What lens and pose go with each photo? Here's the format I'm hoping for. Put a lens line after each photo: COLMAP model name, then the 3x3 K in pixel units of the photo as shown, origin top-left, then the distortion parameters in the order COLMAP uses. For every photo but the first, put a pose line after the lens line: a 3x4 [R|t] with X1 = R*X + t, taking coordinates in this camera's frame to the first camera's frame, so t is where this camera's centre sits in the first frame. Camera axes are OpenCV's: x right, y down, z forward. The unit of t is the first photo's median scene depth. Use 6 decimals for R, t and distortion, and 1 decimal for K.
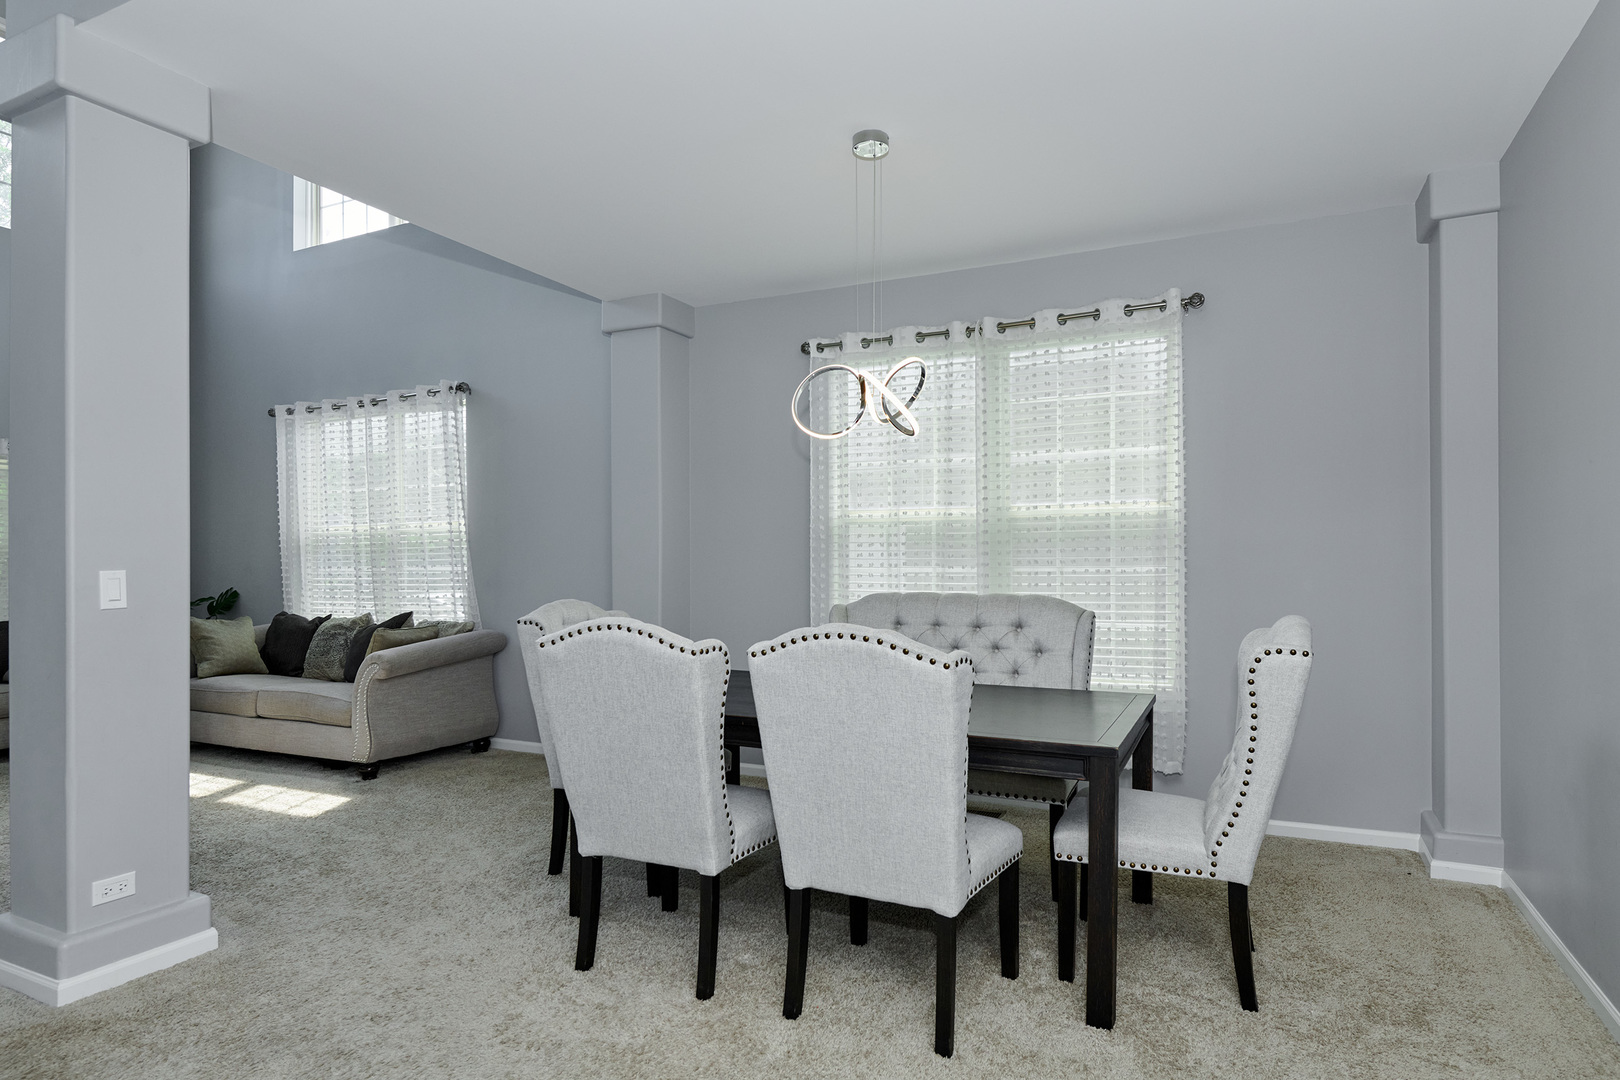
lens RADIAL K [[910.0, 0, 807.8], [0, 910.0, 556.1], [0, 0, 1]] dist [0.000302, -0.000158]
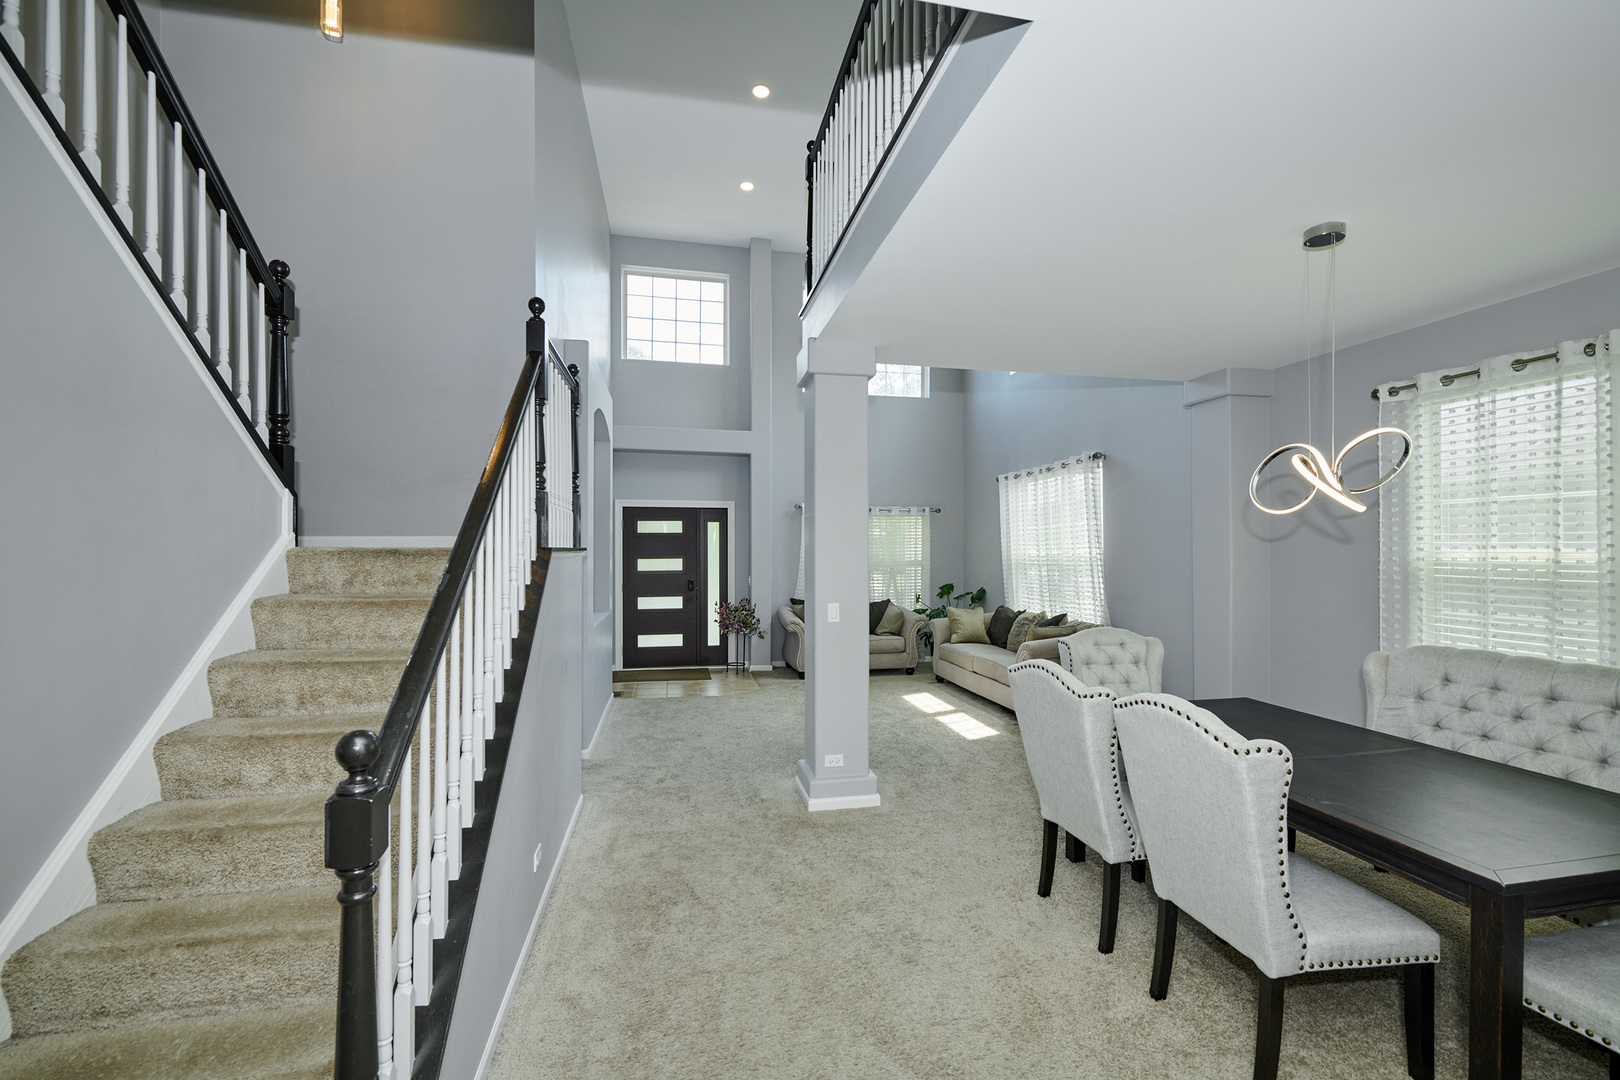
lens RADIAL K [[677.4, 0, 812.9], [0, 677.4, 544.3], [0, 0, 1]] dist [-0.003934, -0.000636]
pose [[0.608031, -0.004993, -0.793898, 0.244391], [0.006056, 0.999980, -0.001651, -0.068547], [0.793890, -0.003804, 0.608049, 0.030023]]
